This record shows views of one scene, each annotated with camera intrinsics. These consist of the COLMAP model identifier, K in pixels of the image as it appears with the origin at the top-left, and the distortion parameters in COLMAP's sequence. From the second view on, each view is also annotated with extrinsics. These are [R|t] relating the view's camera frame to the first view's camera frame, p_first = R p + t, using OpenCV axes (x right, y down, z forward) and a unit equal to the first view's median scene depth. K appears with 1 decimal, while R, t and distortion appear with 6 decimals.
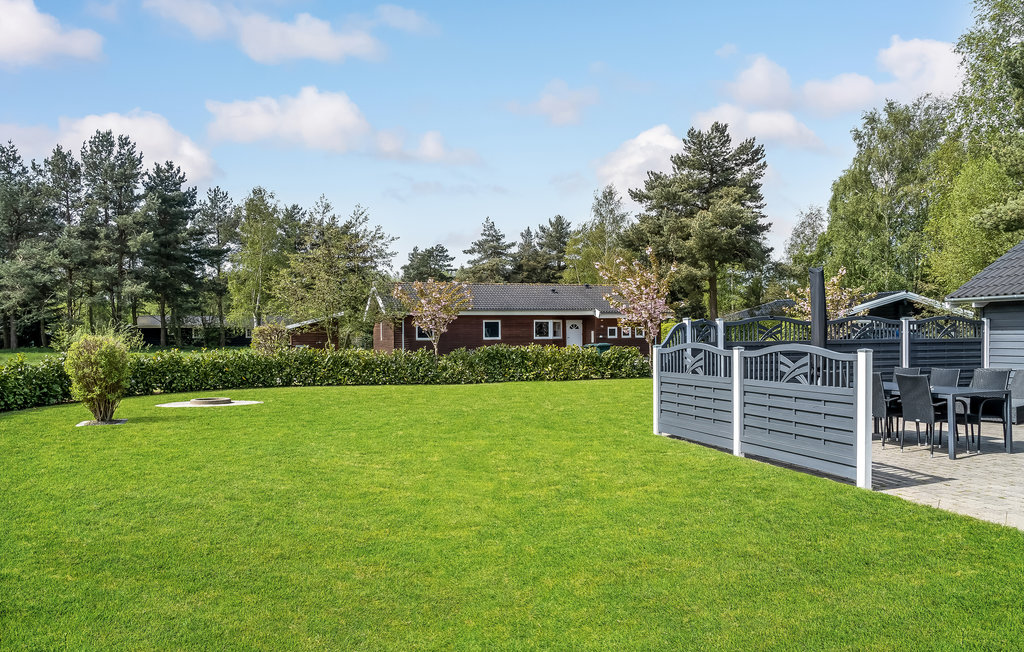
lens RADIAL K [[748.2, 0, 508.6], [0, 748.2, 334.4], [0, 0, 1]] dist [-0.012686, -0.004852]
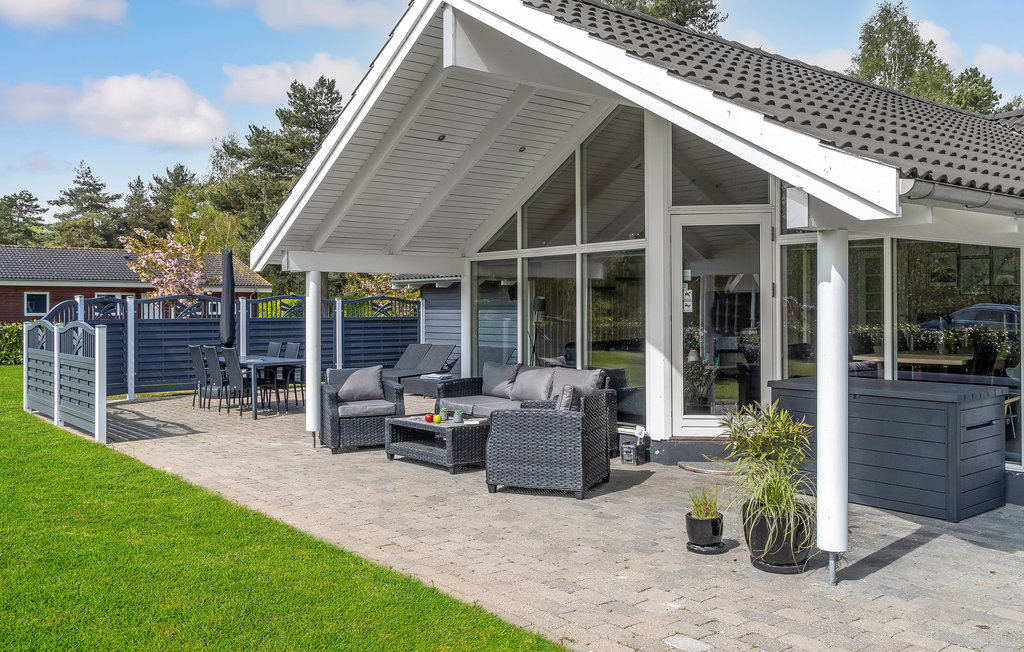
lens RADIAL K [[894.2, 0, 514.6], [0, 894.2, 317.7], [0, 0, 1]] dist [-0.005818, 0.014534]
pose [[0.928748, 0.003411, 0.370695, 0.415042], [-0.006634, 0.999950, 0.007418, -0.006206], [-0.370652, -0.009348, 0.928725, -0.430502]]
